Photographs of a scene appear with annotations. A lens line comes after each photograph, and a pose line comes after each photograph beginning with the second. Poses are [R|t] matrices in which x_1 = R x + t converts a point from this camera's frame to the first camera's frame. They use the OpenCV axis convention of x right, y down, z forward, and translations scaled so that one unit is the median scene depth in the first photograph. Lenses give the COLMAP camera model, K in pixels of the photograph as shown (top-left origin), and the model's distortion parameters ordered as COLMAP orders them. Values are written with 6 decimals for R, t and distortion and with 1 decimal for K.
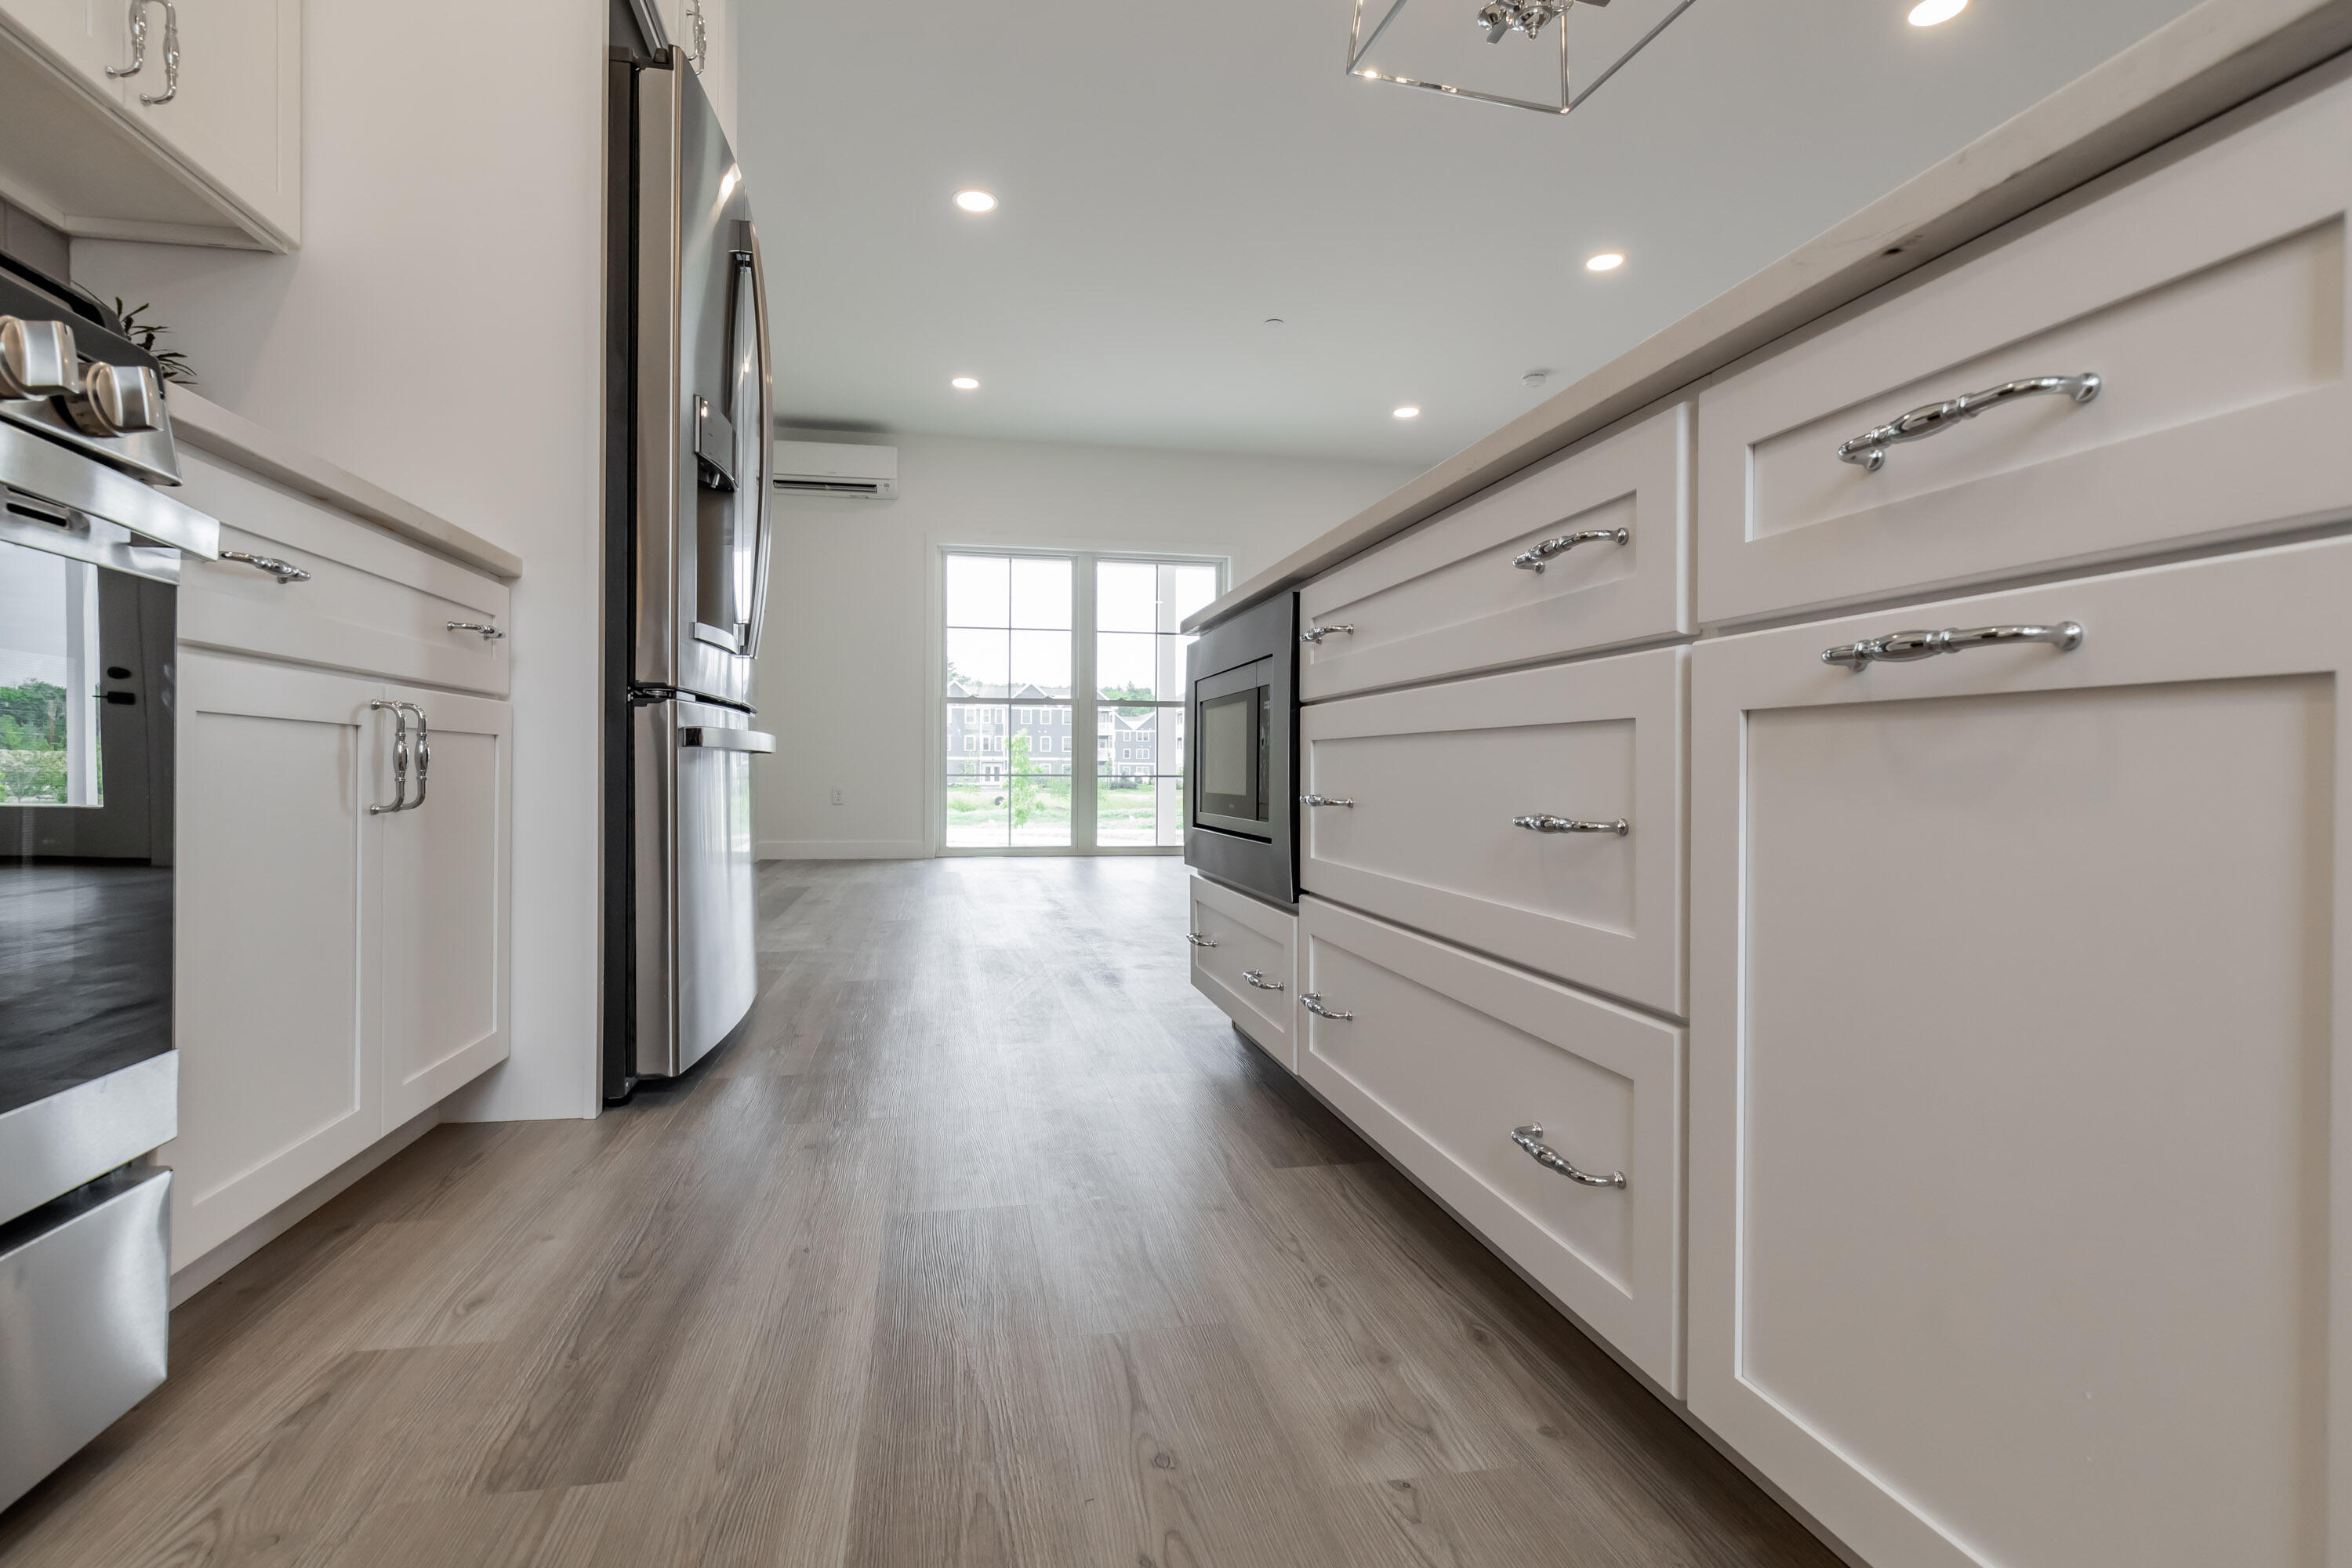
lens RADIAL K [[1128.5, 0, 1184.6], [0, 1128.5, 774.2], [0, 0, 1]] dist [-0.002681, -0.002528]
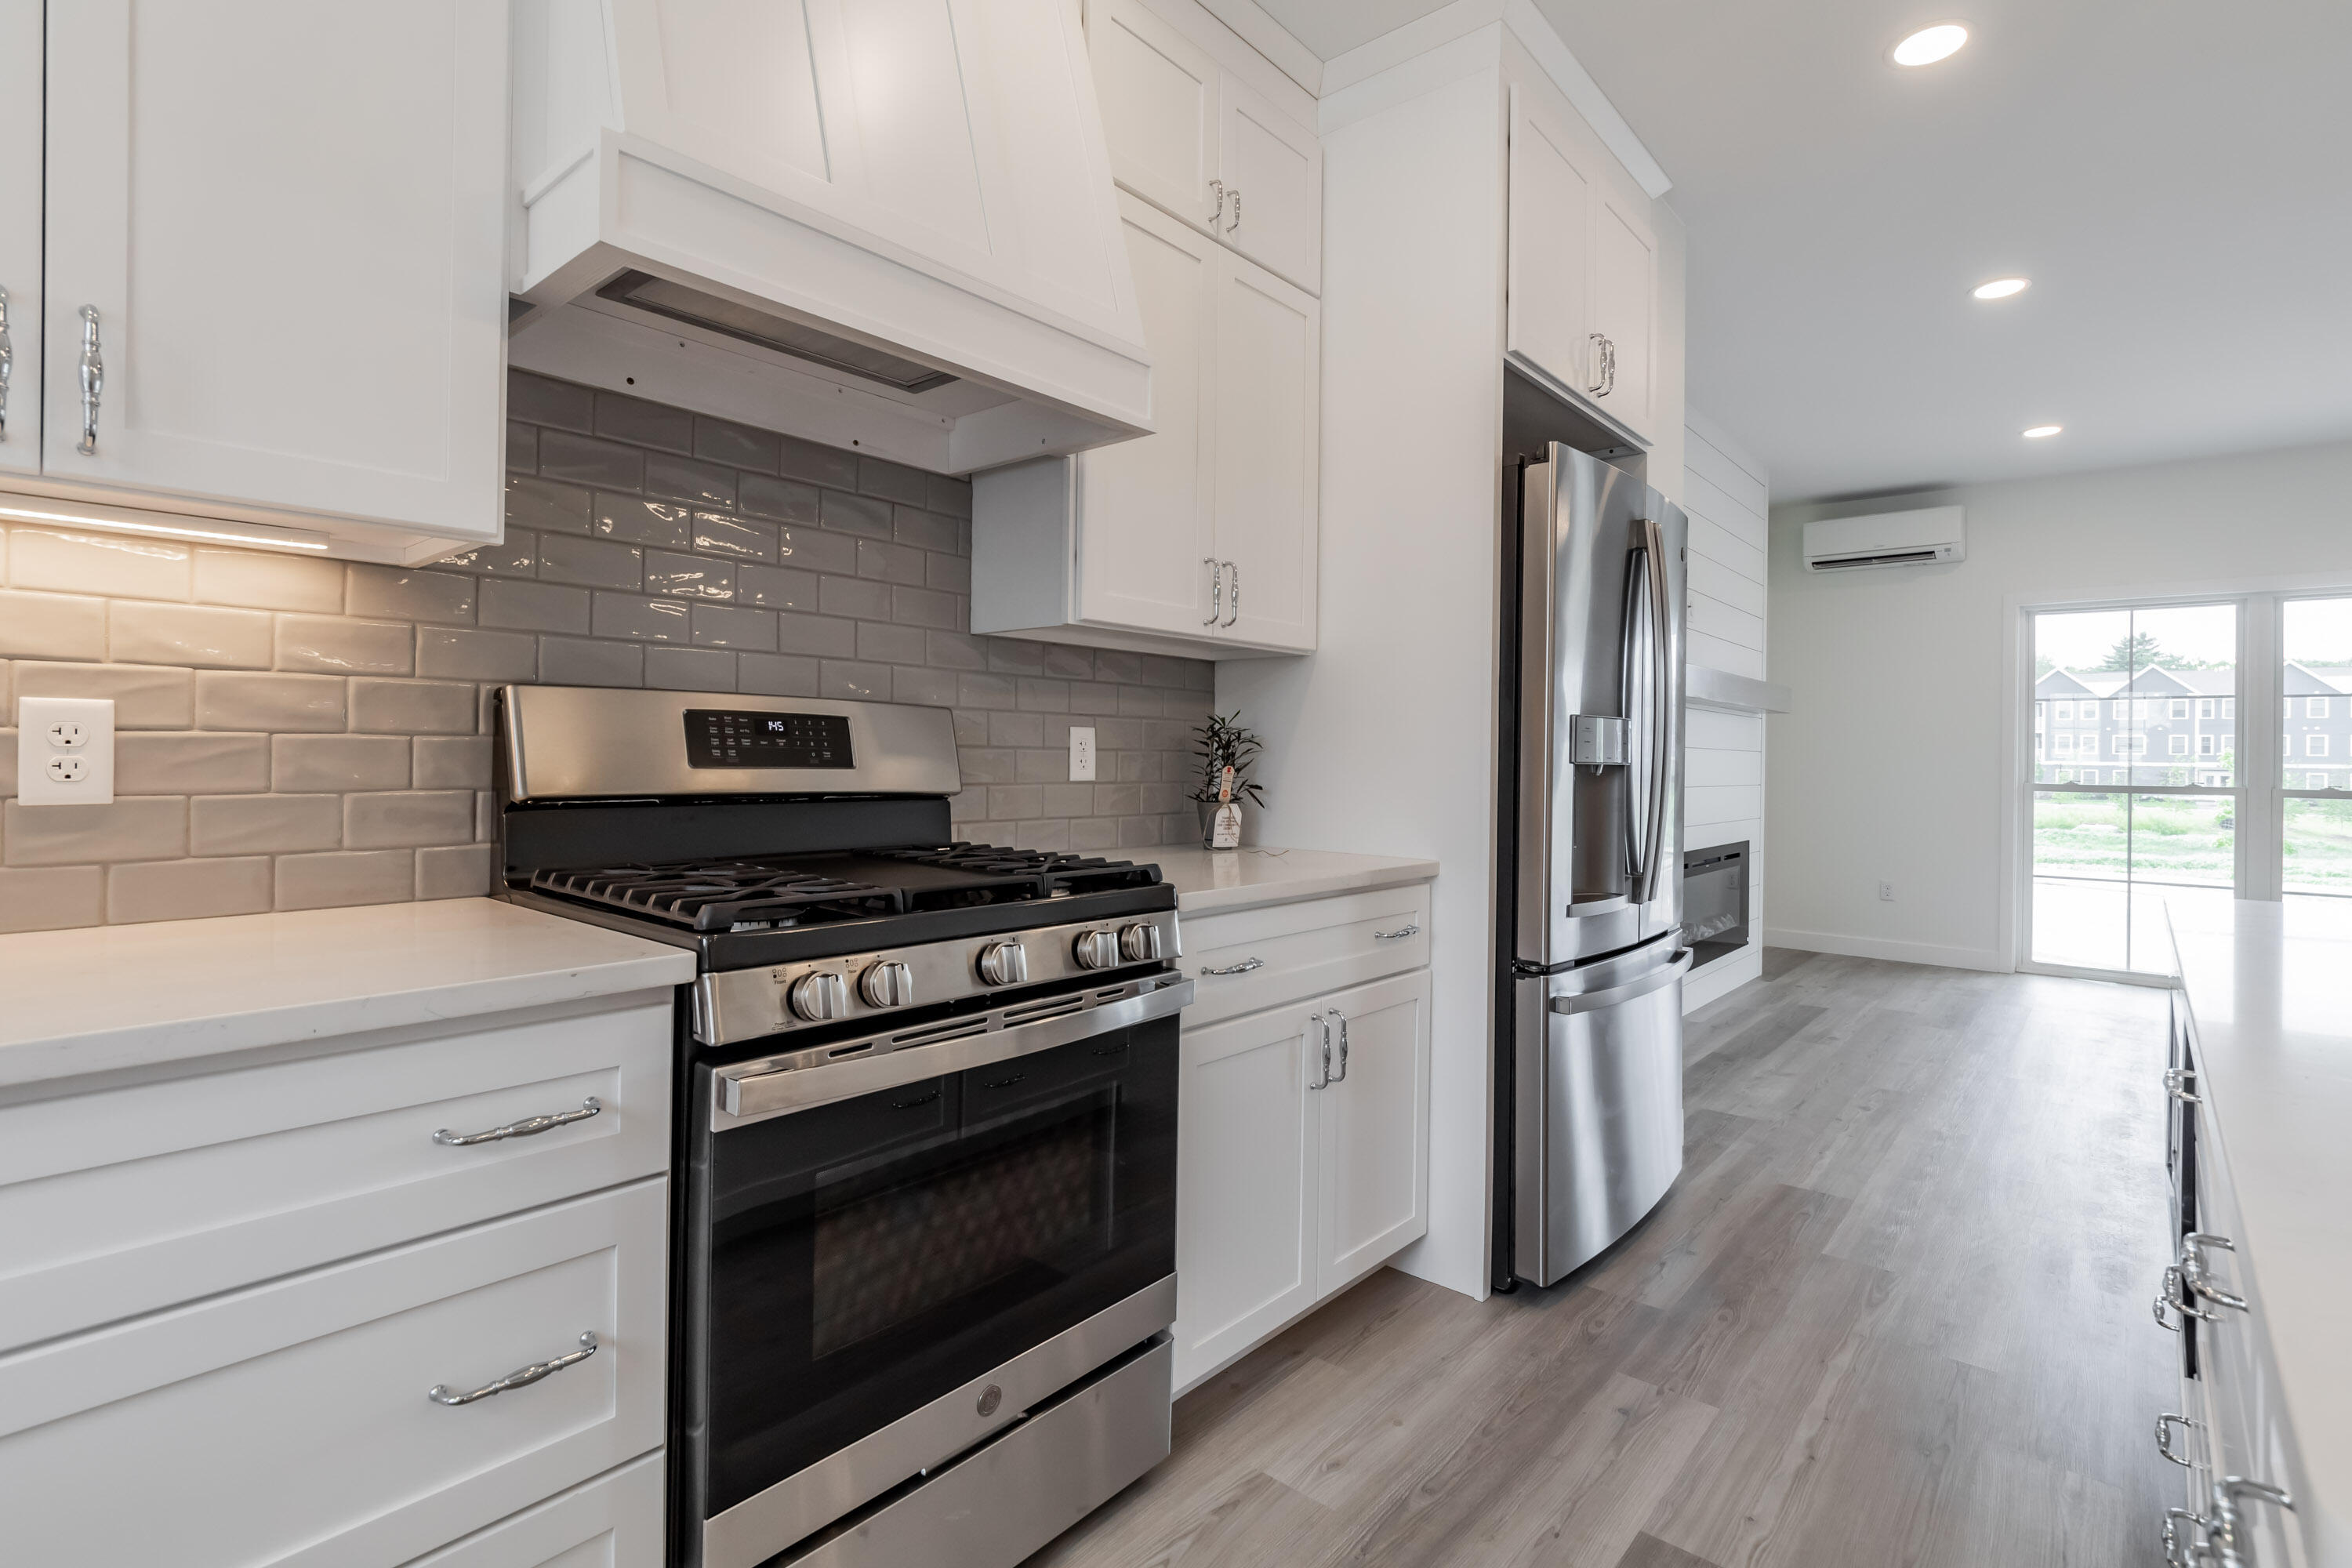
lens RADIAL K [[1128.5, 0, 1184.6], [0, 1128.5, 774.2], [0, 0, 1]] dist [-0.002681, -0.002528]
pose [[0.619363, 0.007802, -0.785066, 0.278624], [-0.019904, 0.999785, -0.005766, -0.294361], [0.784853, 0.019197, 0.619385, -0.059055]]
